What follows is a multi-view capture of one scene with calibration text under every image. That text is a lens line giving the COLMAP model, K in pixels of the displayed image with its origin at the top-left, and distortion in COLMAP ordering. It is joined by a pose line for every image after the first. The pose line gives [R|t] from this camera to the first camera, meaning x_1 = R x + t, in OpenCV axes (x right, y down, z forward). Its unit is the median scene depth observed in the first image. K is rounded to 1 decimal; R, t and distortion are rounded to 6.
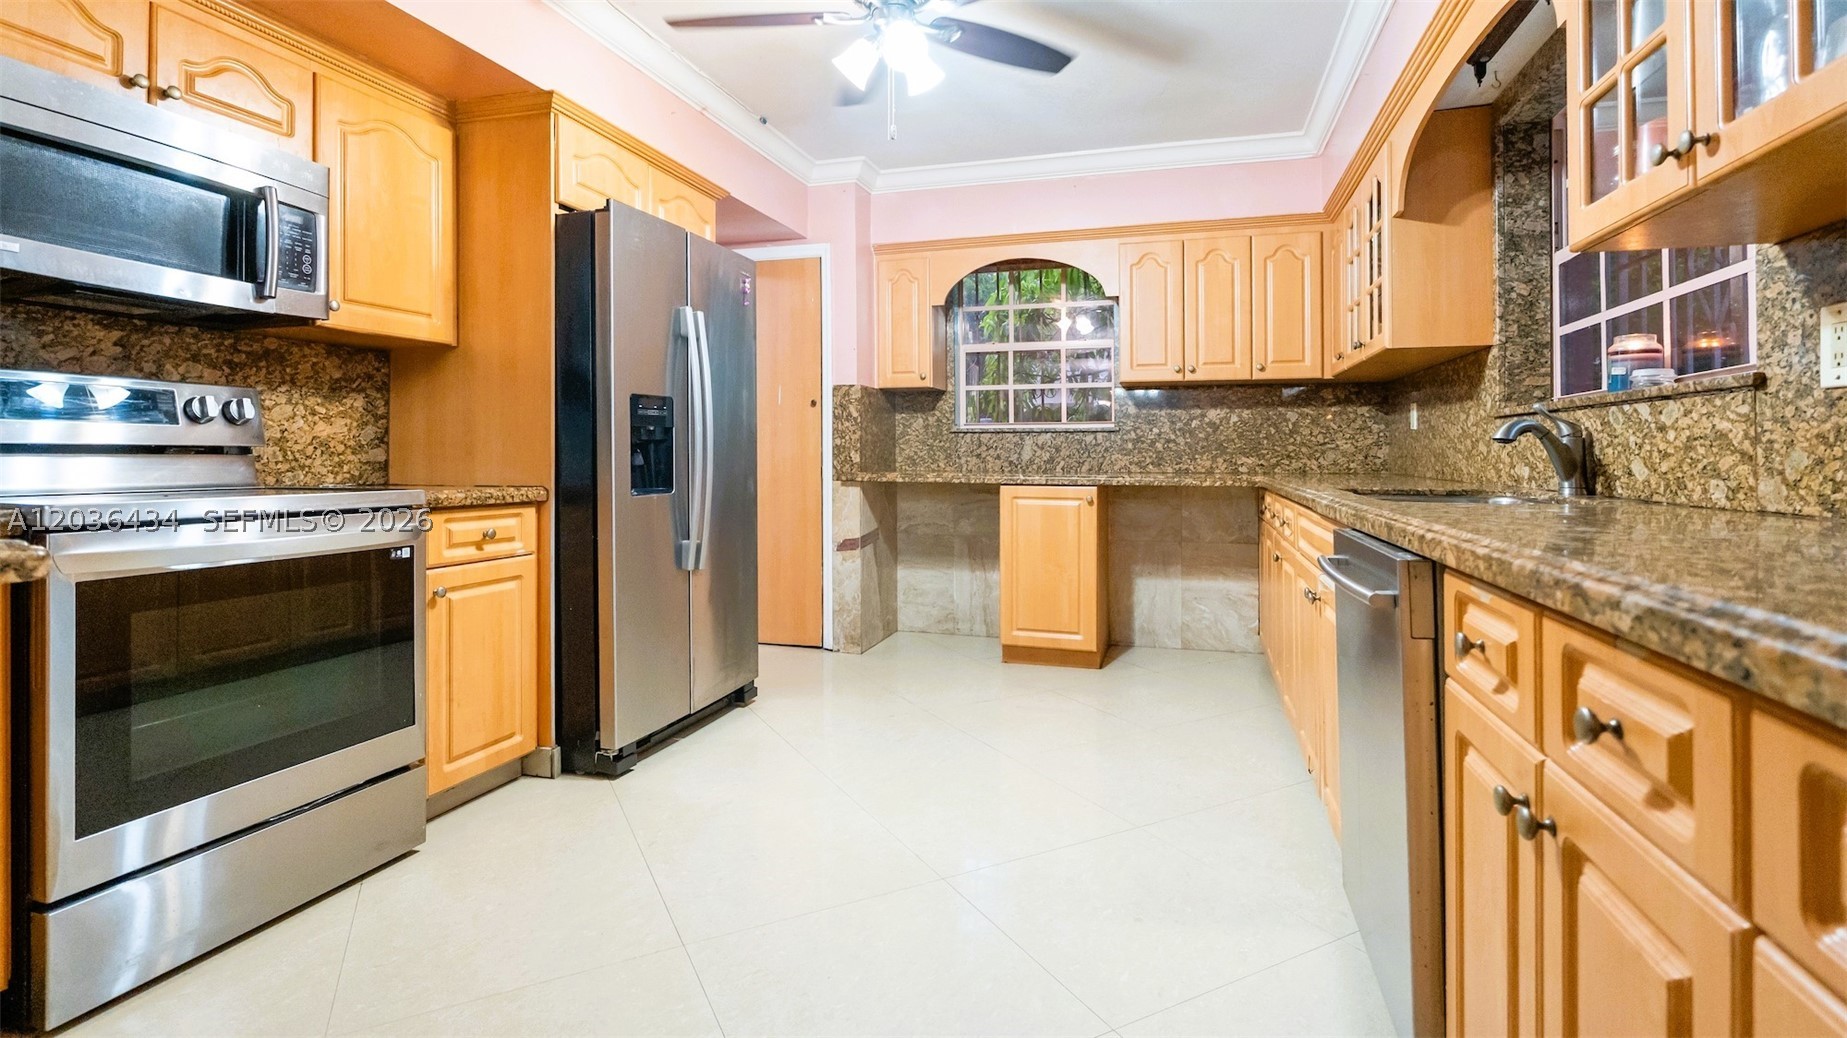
lens RADIAL K [[859.0, 0, 930.6], [0, 859.0, 456.3], [0, 0, 1]] dist [-0.010395, 0.000998]
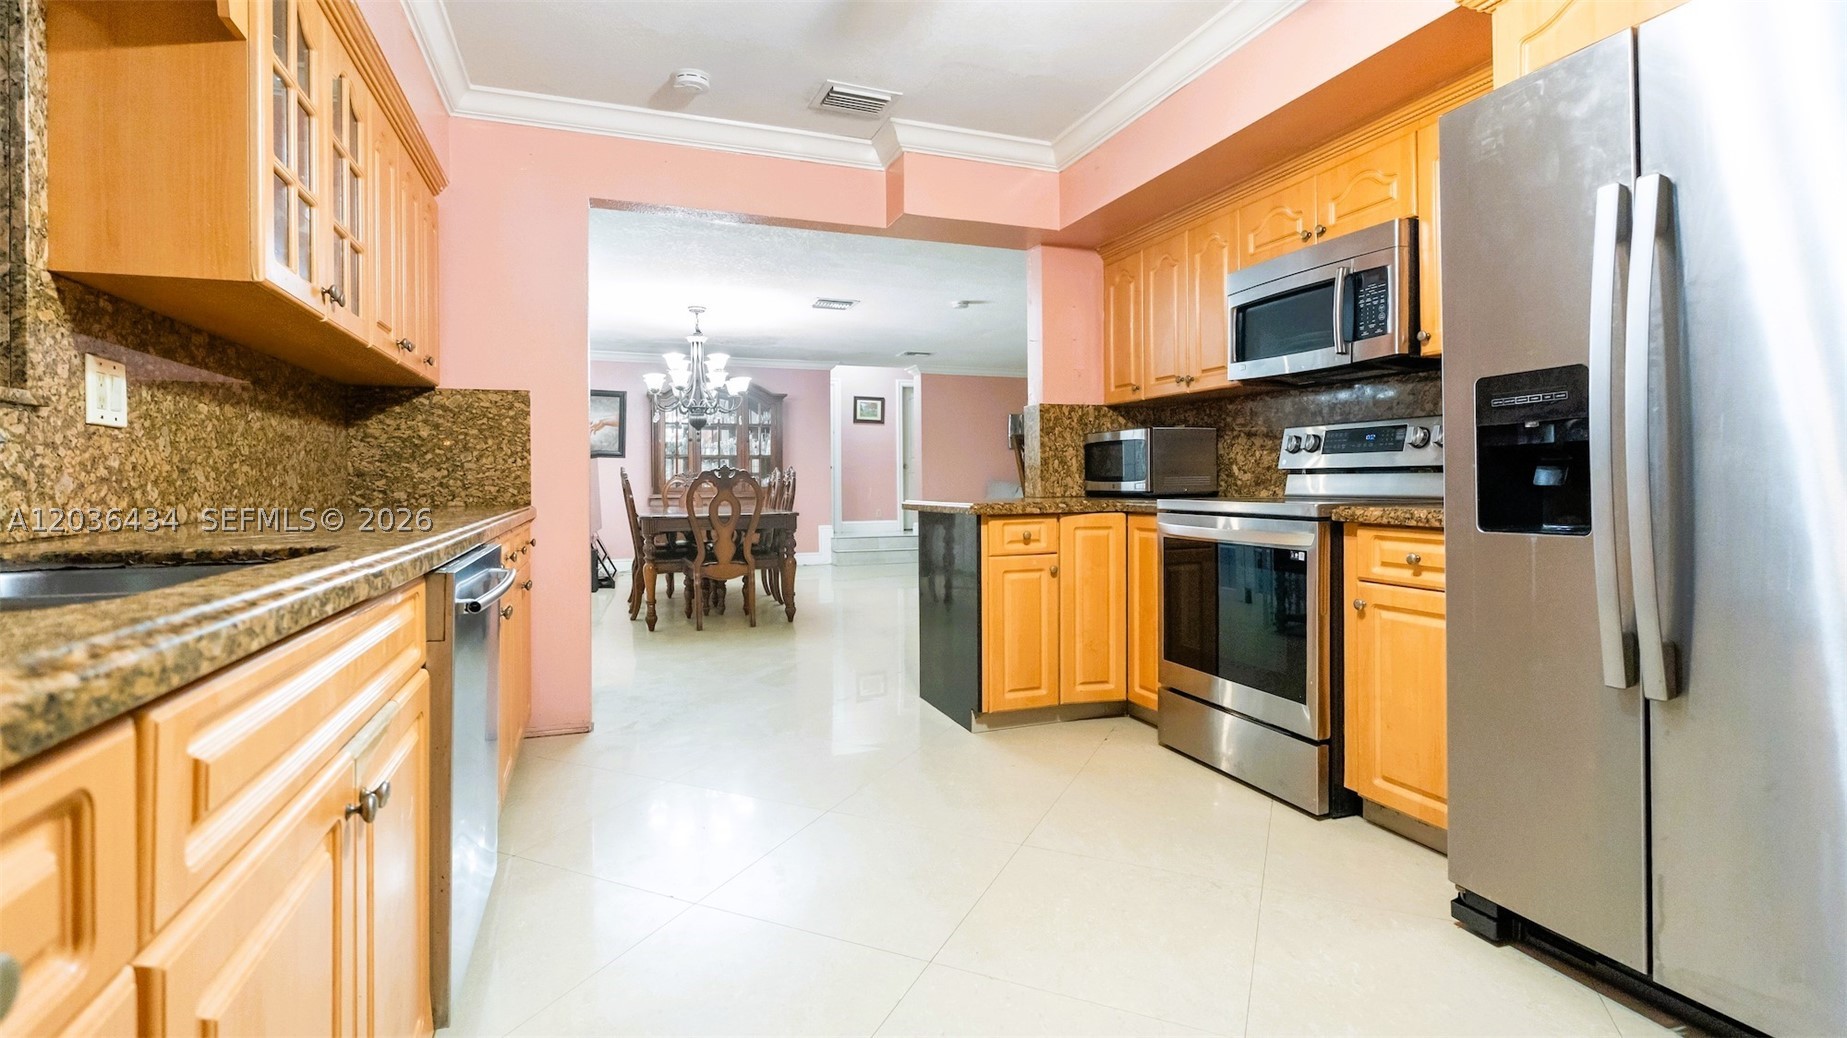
lens RADIAL K [[859.0, 0, 916.2], [0, 859.0, 515.0], [0, 0, 1]] dist [-0.010395, 0.000998]
pose [[-0.806912, 0.028720, -0.589972, 0.272122], [0.006735, 0.999200, 0.039430, 0.002607], [0.590633, 0.027844, -0.806460, 0.865080]]
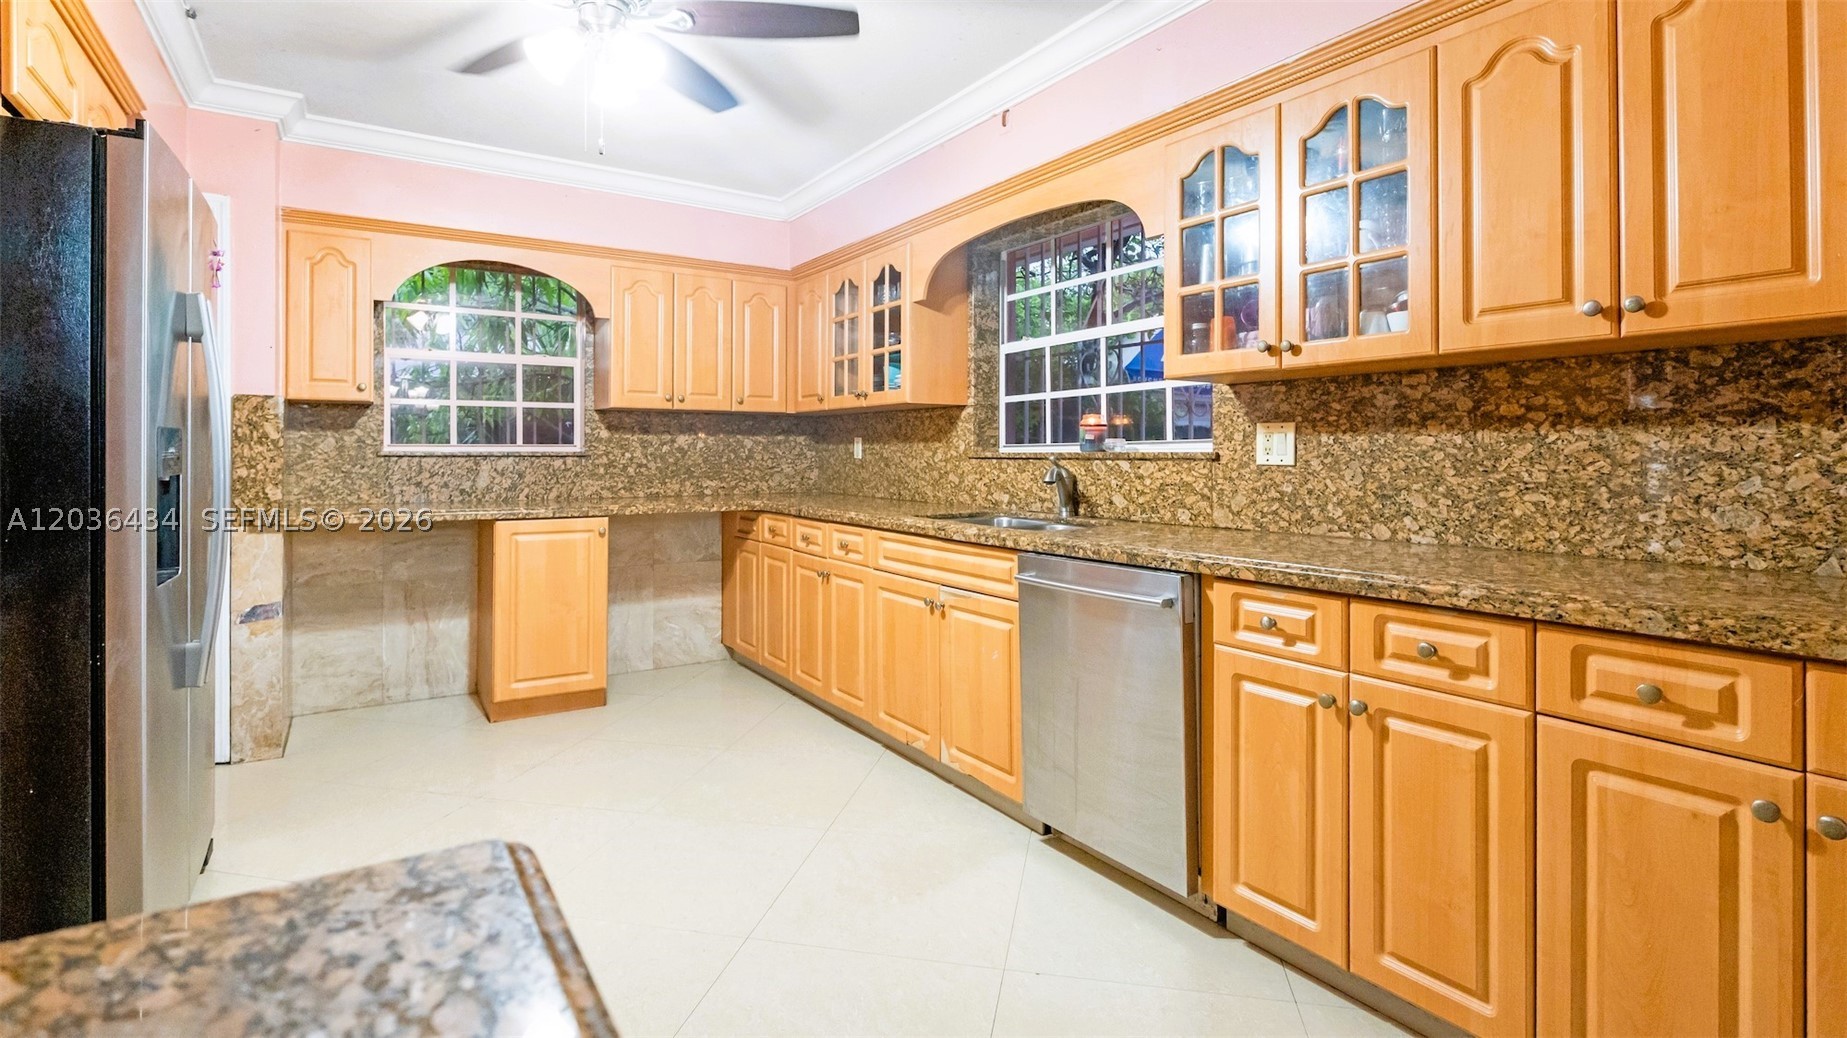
lens RADIAL K [[859.0, 0, 933.1], [0, 859.0, 453.3], [0, 0, 1]] dist [-0.010395, 0.000998]
pose [[0.646444, 0.000865, 0.762961, -0.308071], [0.001327, 0.999997, -0.002258, -0.033826], [-0.762960, 0.002472, 0.646441, 0.097176]]
